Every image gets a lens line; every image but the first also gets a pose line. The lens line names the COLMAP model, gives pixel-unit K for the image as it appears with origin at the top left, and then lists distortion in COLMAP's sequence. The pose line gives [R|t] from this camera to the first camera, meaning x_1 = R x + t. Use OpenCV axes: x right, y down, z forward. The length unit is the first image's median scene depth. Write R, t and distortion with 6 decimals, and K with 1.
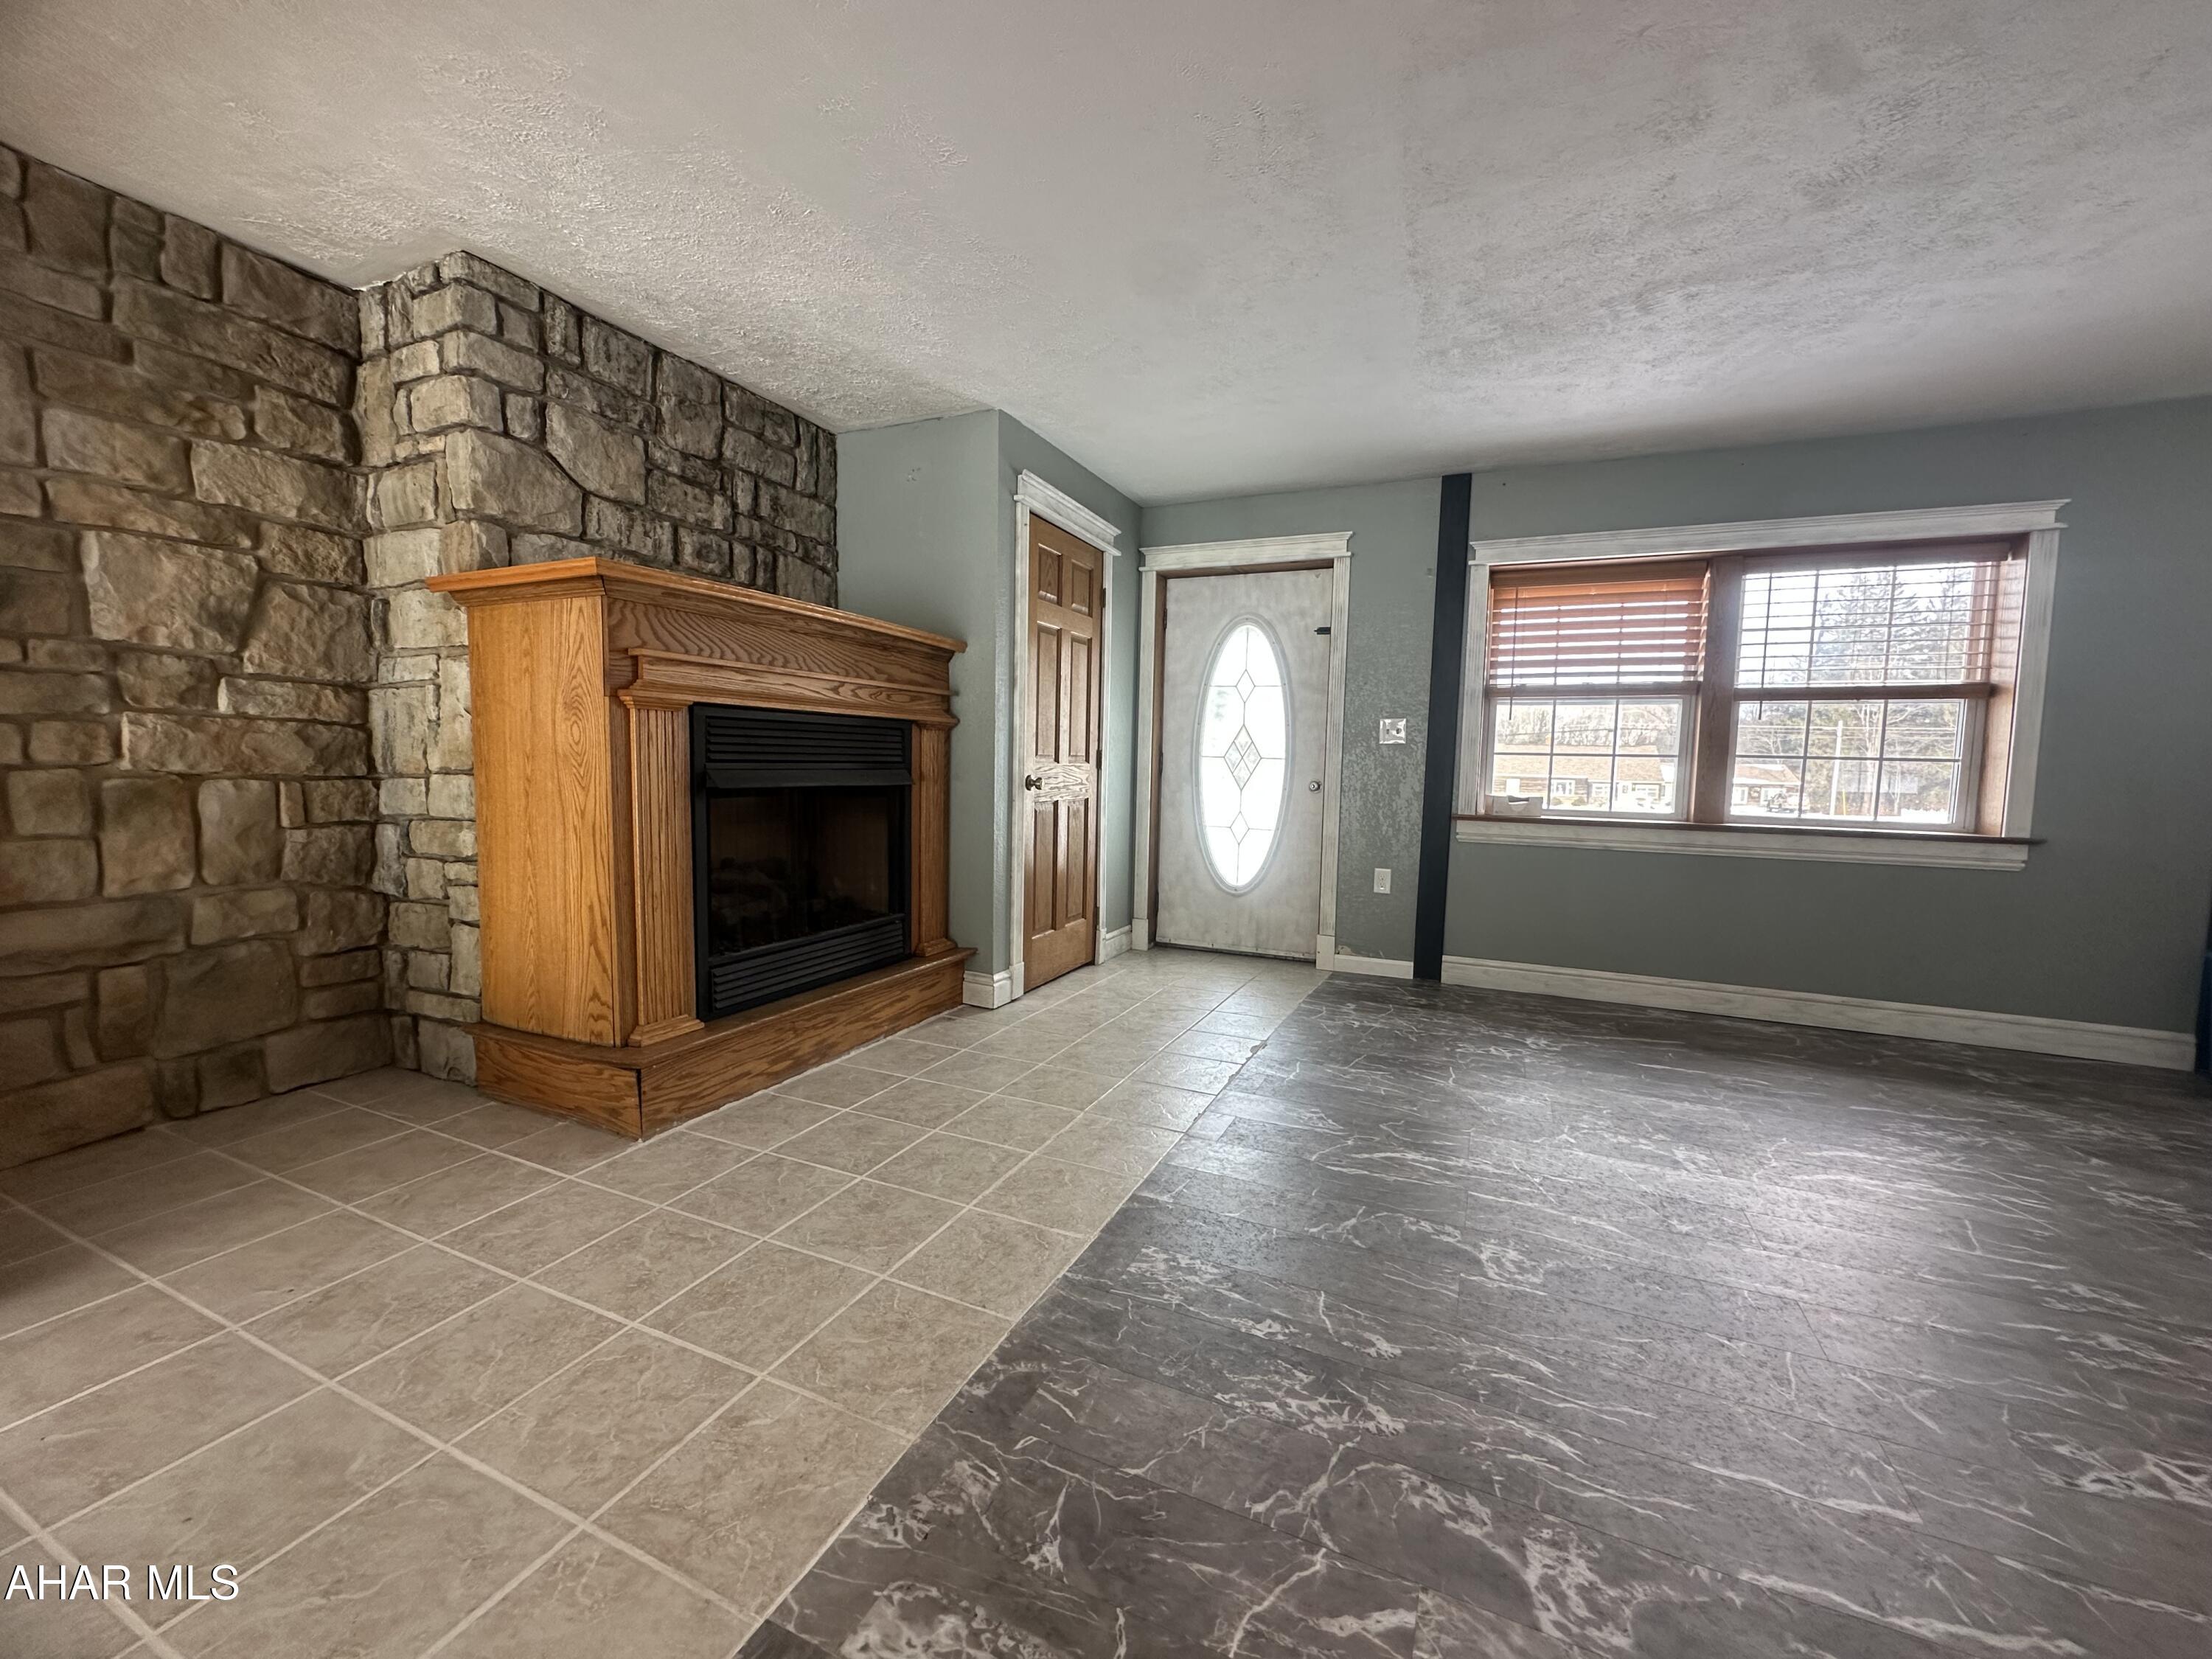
lens RADIAL K [[883.0, 0, 1107.6], [0, 883.0, 832.4], [0, 0, 1]] dist [0.004123, 0.000197]
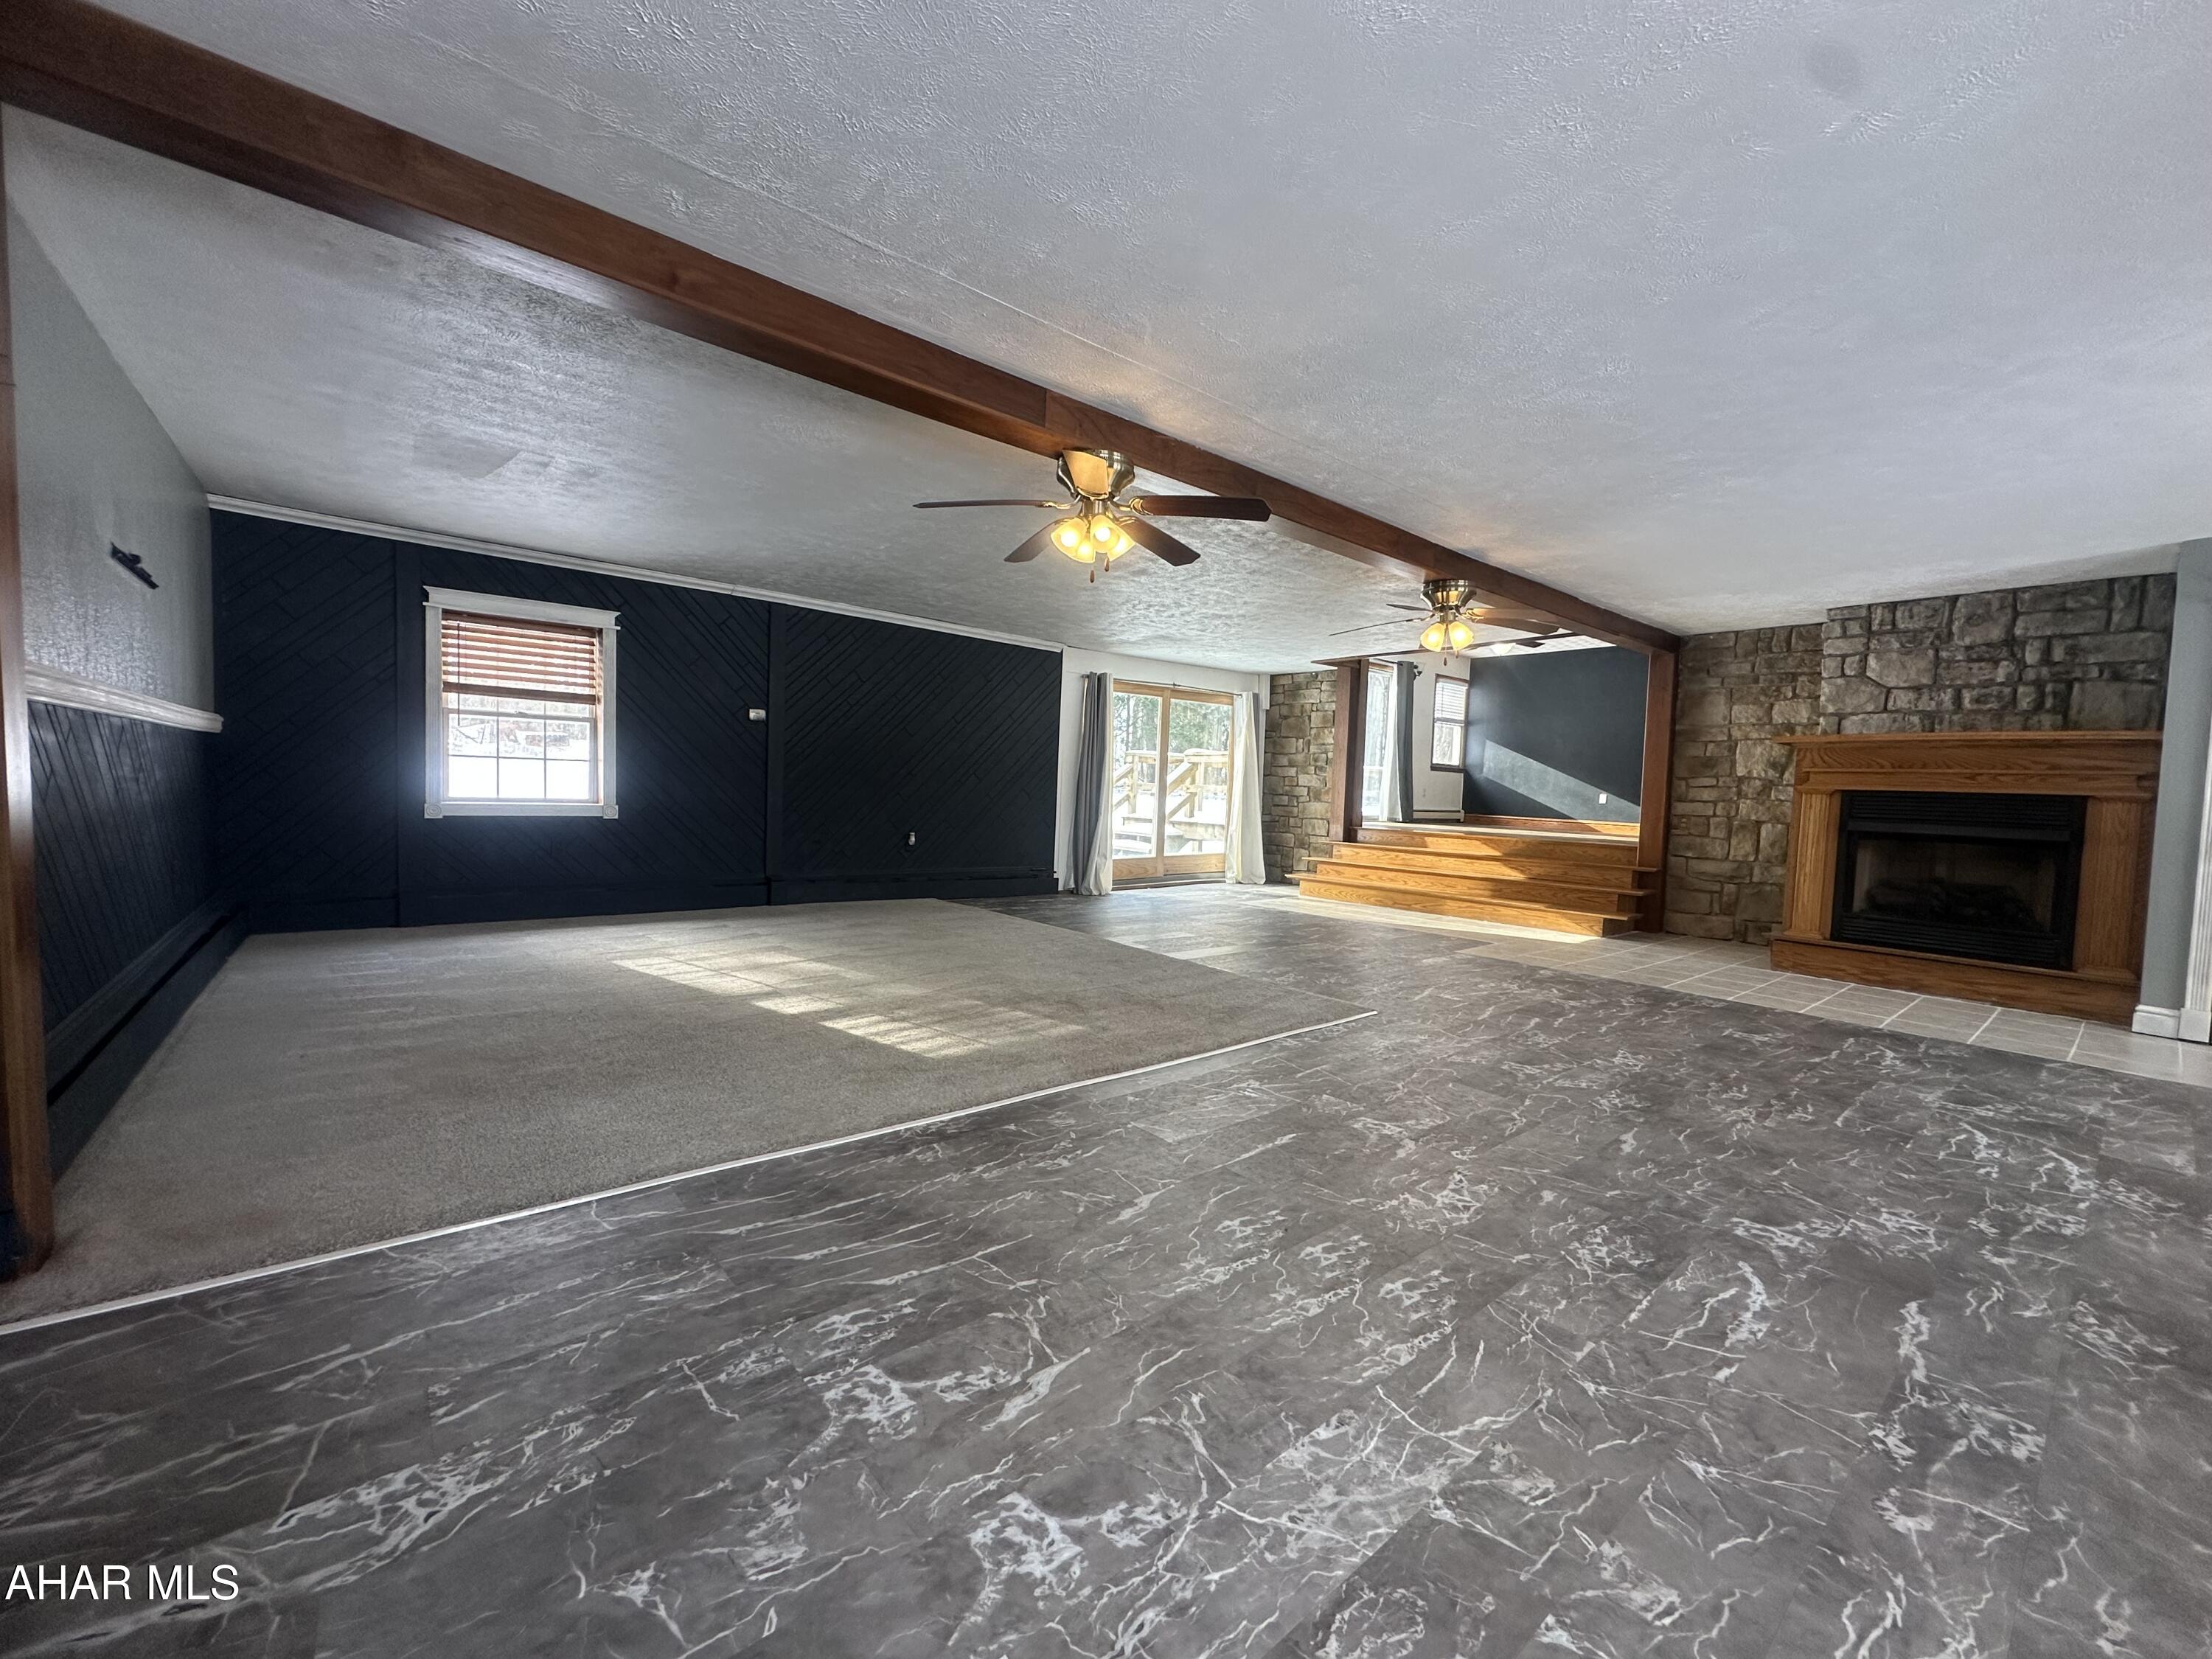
lens RADIAL K [[883.0, 0, 1104.6], [0, 883.0, 829.4], [0, 0, 1]] dist [0.004123, 0.000197]
pose [[-0.440264, 0.016987, -0.897708, 2.049031], [-0.111876, 0.990991, 0.073620, -0.011367], [0.890871, 0.132845, -0.434397, 0.321489]]
